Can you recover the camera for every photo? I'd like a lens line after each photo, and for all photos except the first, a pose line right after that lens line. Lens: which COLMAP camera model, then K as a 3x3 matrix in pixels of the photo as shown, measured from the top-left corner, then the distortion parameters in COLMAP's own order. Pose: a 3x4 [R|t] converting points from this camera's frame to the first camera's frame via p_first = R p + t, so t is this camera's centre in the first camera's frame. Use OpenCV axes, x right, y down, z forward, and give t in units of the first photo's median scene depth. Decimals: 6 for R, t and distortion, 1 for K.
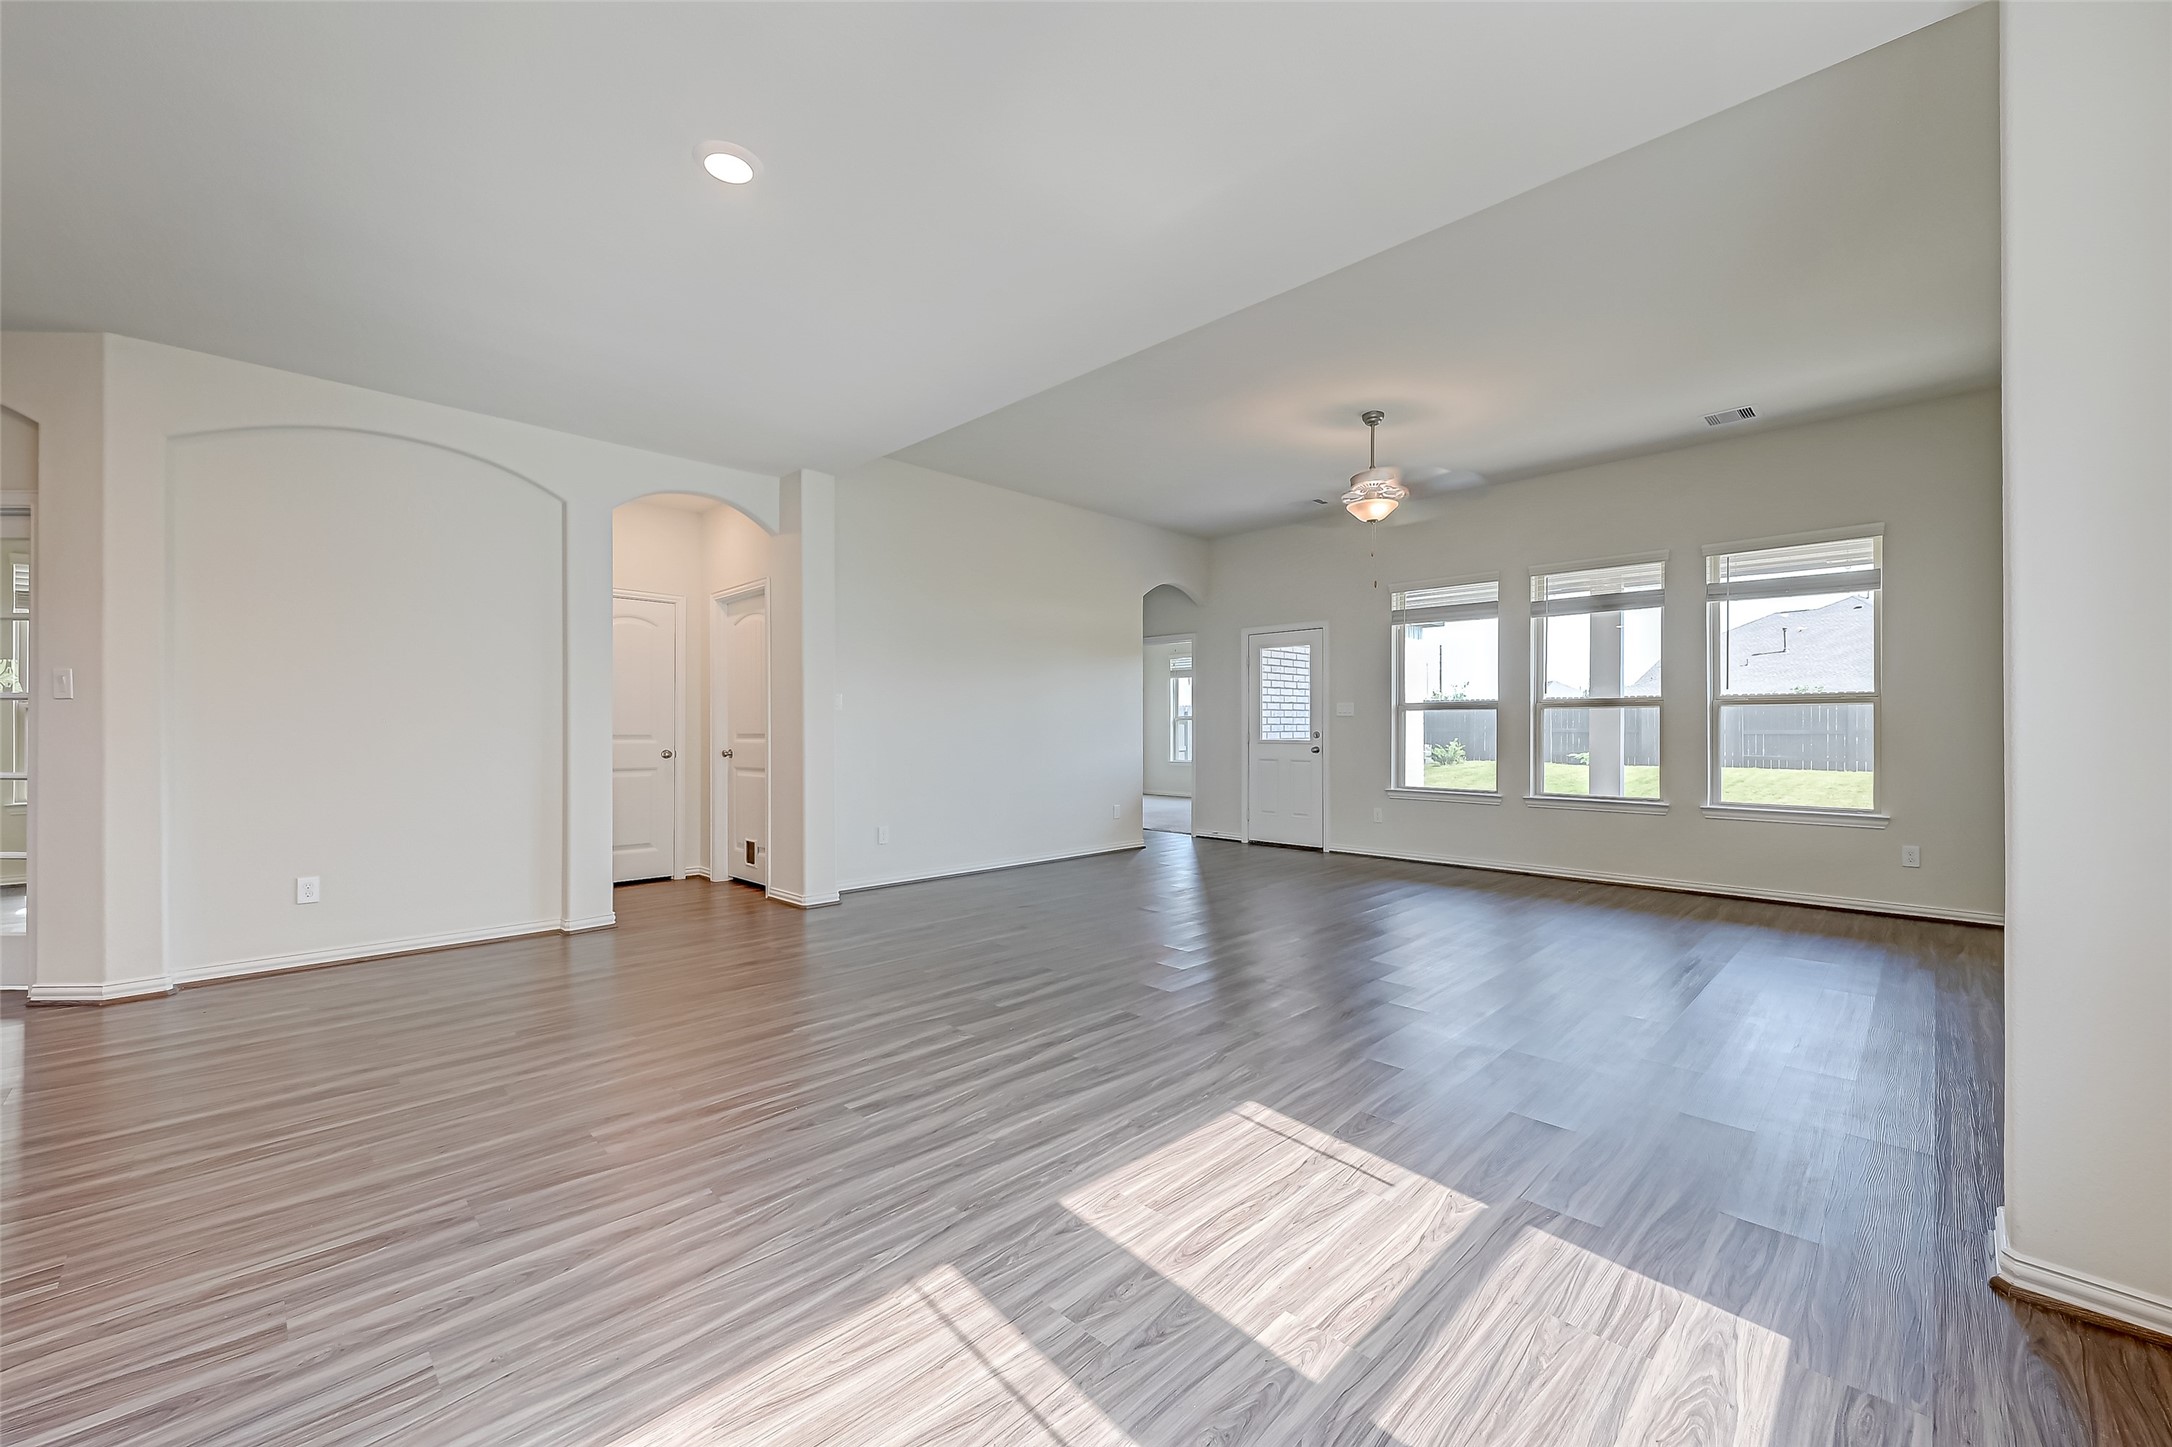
lens RADIAL K [[856.1, 0, 1088.7], [0, 856.1, 718.8], [0, 0, 1]] dist [-0.001218, 0.000039]
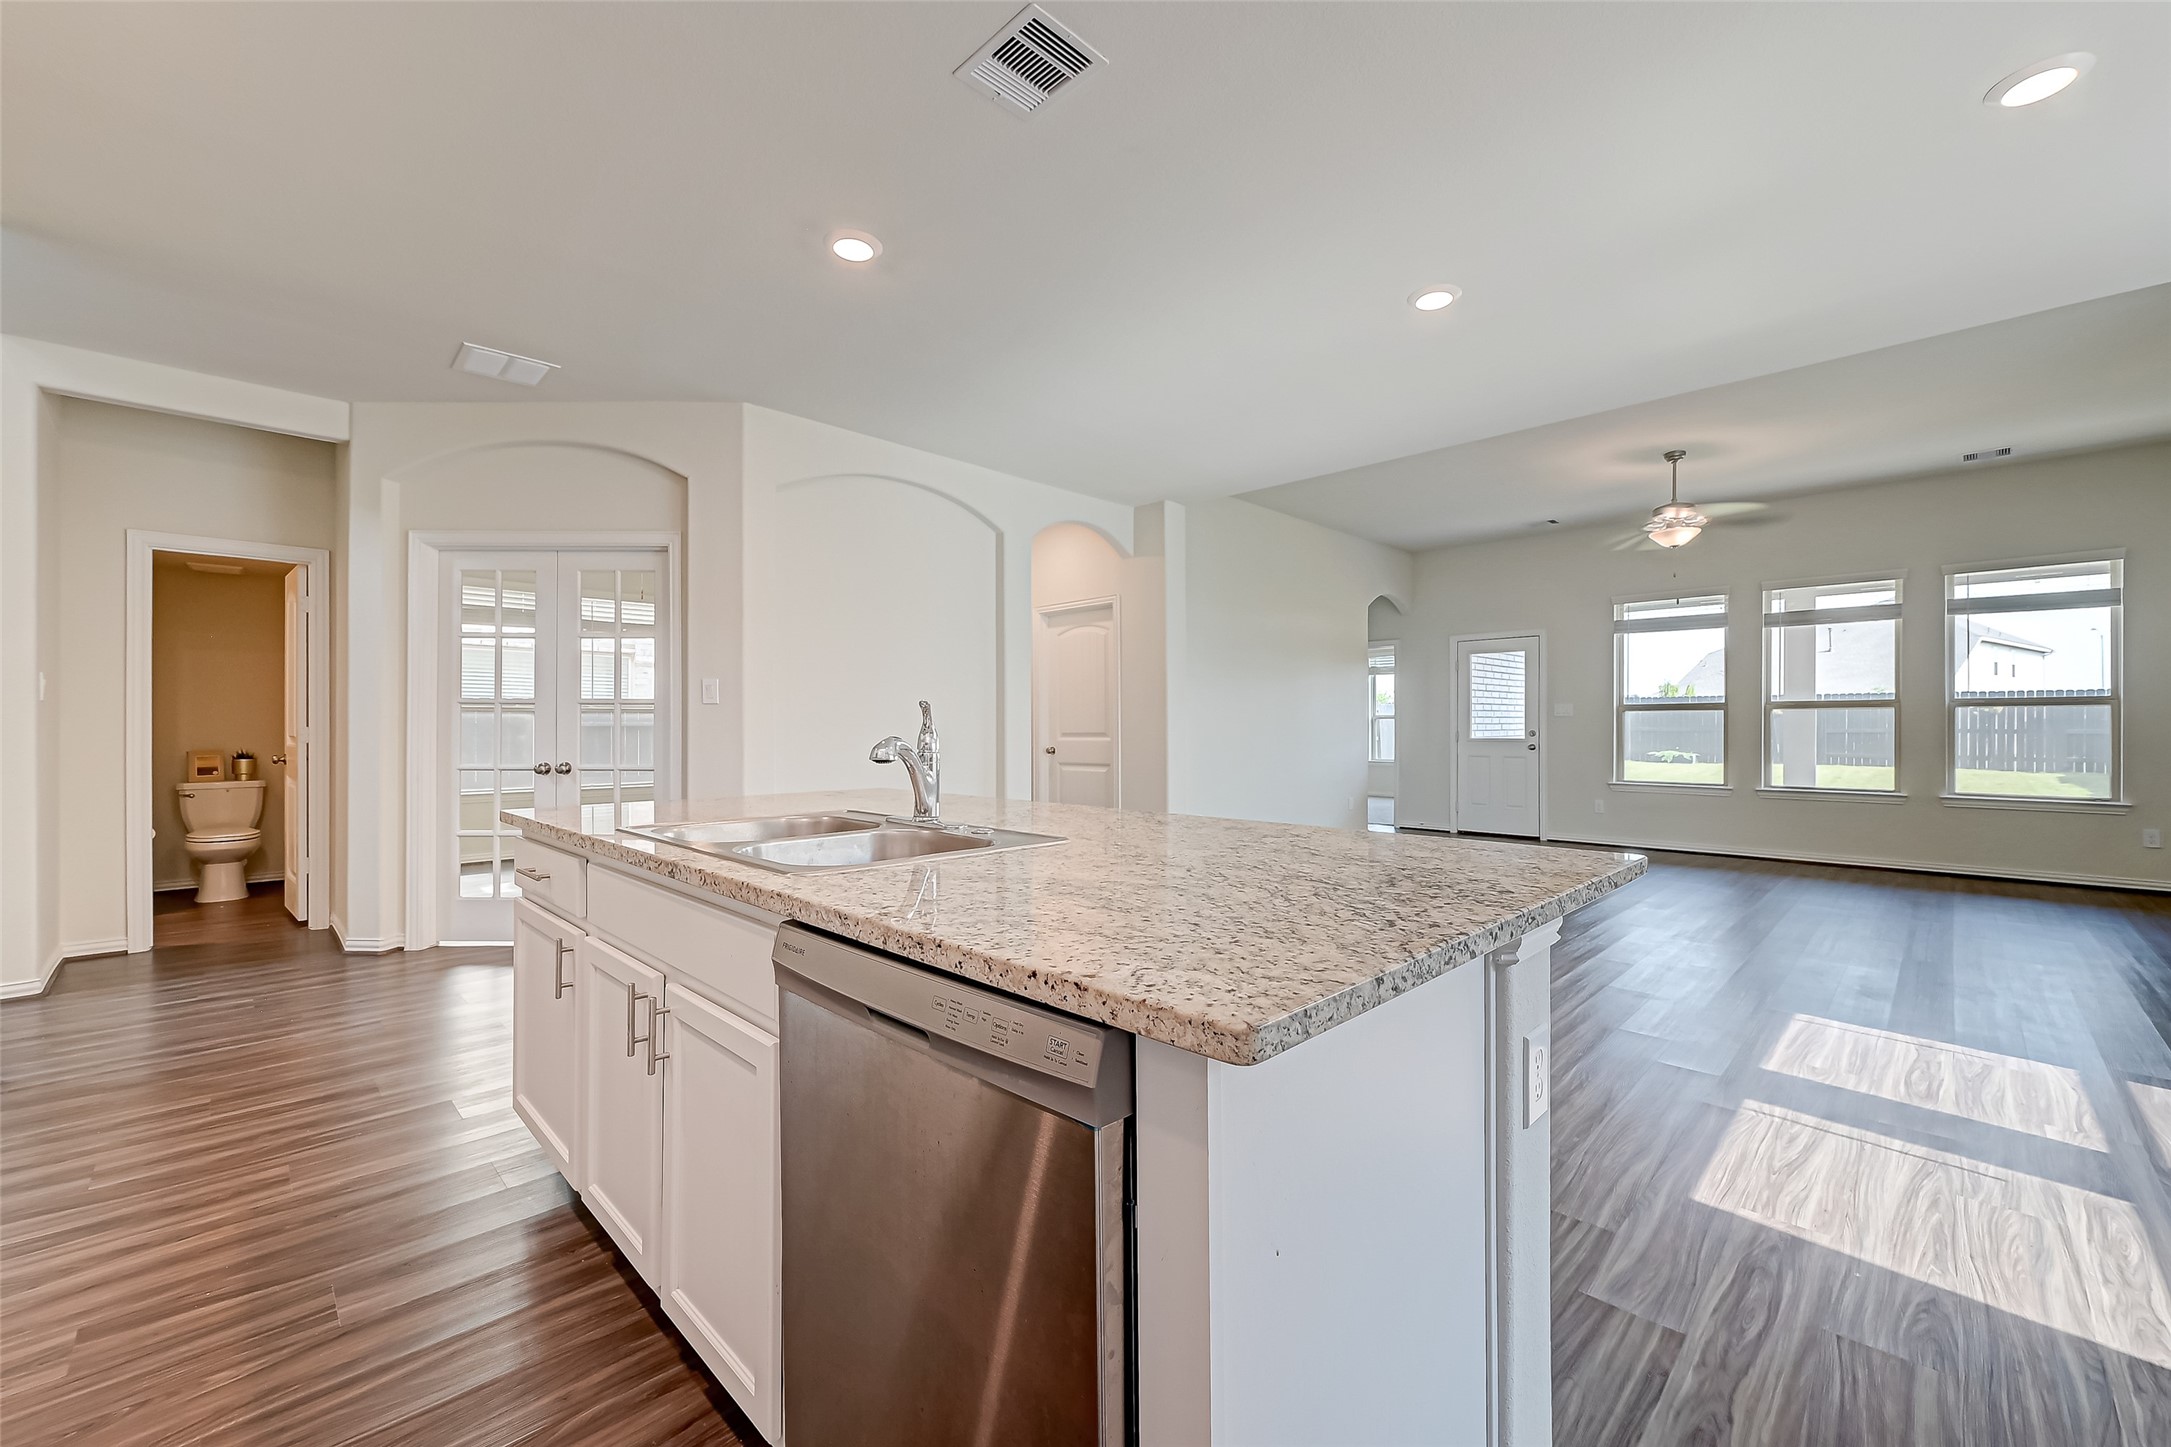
lens RADIAL K [[863.3, 0, 1079.8], [0, 863.3, 720.9], [0, 0, 1]] dist [-0.000024, -0.000073]
pose [[0.999999, -0.000292, -0.001551, -0.412409], [0.000298, 0.999992, 0.003921, -0.002364], [0.001550, -0.003921, 0.999991, -0.139603]]
